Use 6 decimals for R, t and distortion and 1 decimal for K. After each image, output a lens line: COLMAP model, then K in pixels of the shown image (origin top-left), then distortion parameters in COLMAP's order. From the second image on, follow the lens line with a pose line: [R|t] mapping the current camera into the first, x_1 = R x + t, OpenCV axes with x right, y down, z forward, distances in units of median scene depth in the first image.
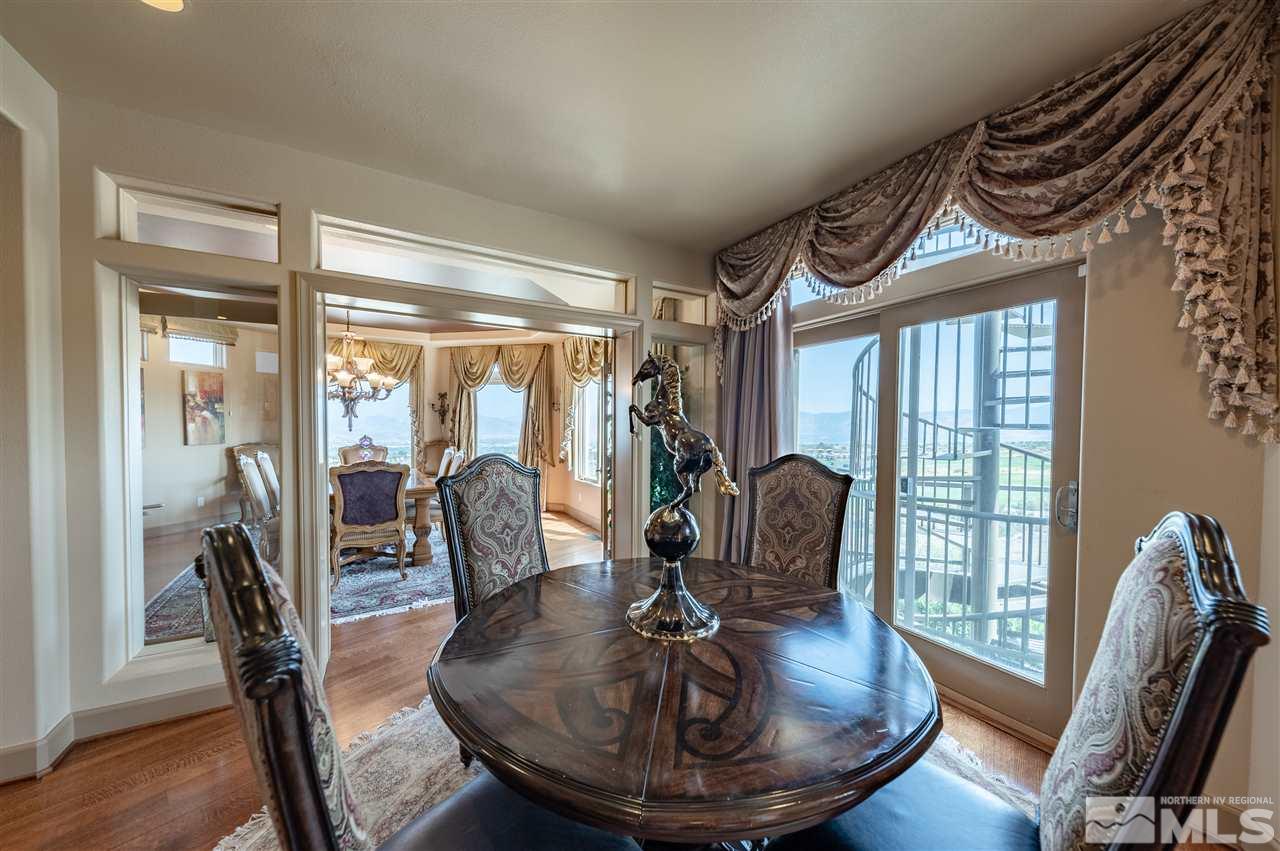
lens RADIAL K [[446.1, 0, 640.5], [0, 446.1, 432.4], [0, 0, 1]] dist [0.012972, -0.003900]
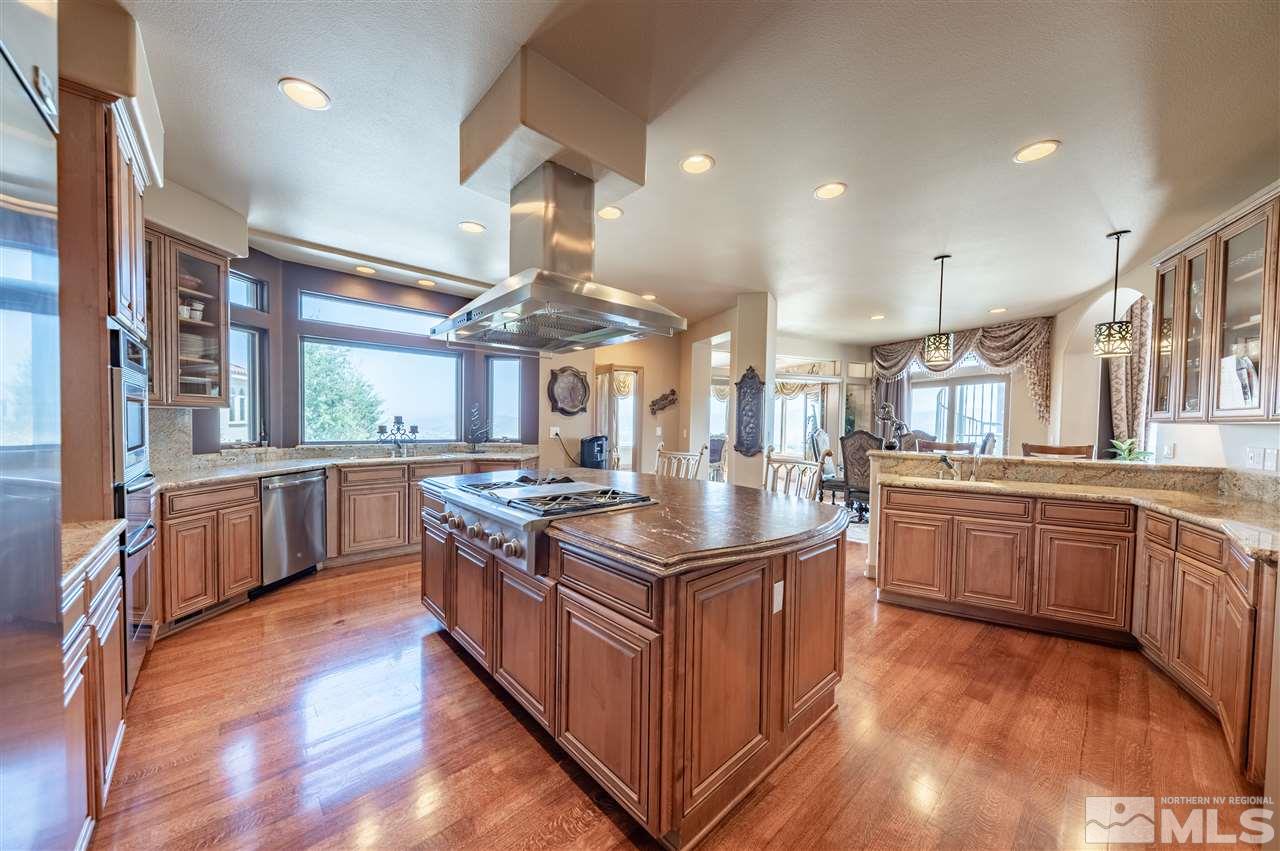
lens RADIAL K [[446.1, 0, 640.5], [0, 446.1, 432.4], [0, 0, 1]] dist [0.012972, -0.003900]
pose [[0.991968, 0.010023, -0.126092, -0.528474], [-0.009632, 0.999947, 0.003709, 0.032680], [0.126123, -0.002465, 0.992012, -1.053708]]
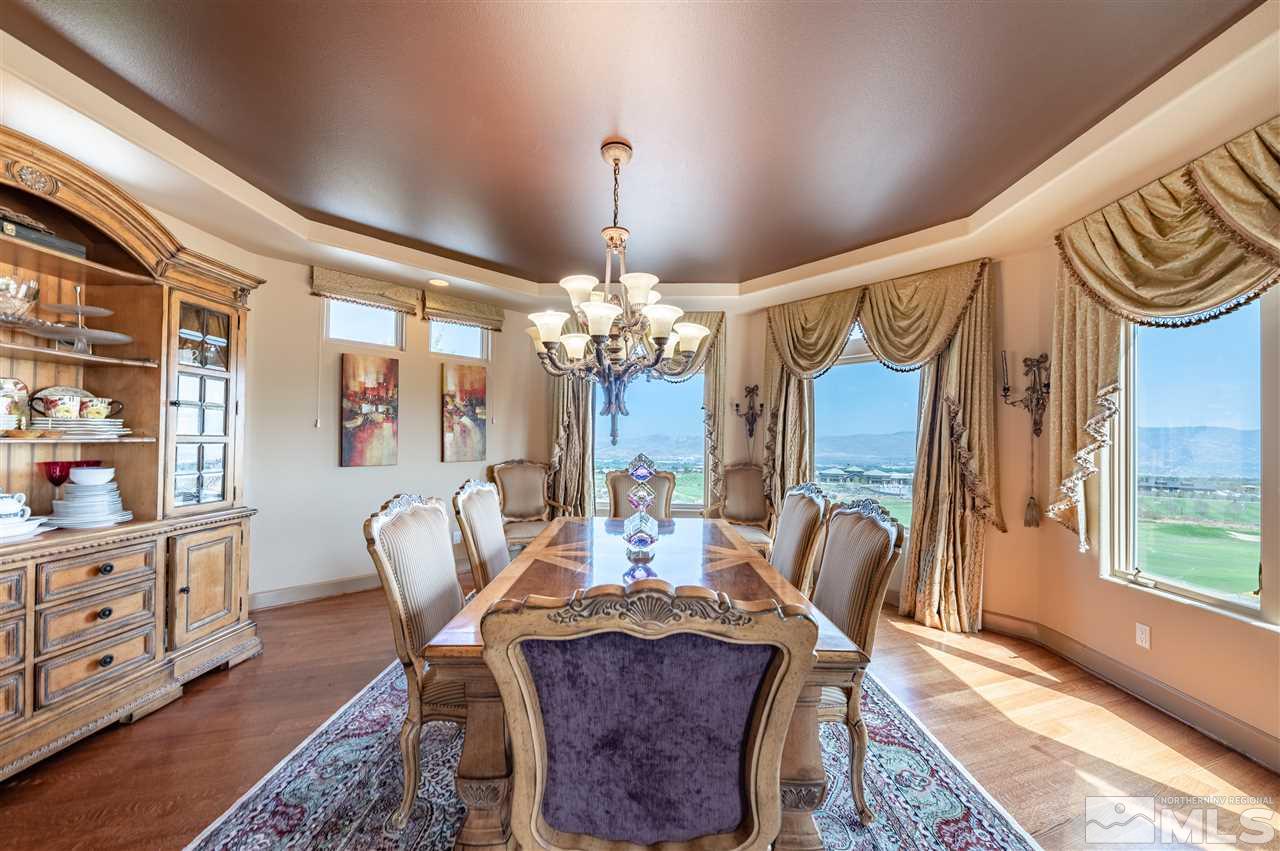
lens RADIAL K [[454.4, 0, 637.8], [0, 454.4, 434.7], [0, 0, 1]] dist [0.000069, -0.000203]
pose [[0.841019, -0.001744, -0.541003, -0.319522], [-0.018254, 0.999334, -0.031600, 0.001272], [0.540698, 0.036452, 0.840427, 0.530487]]
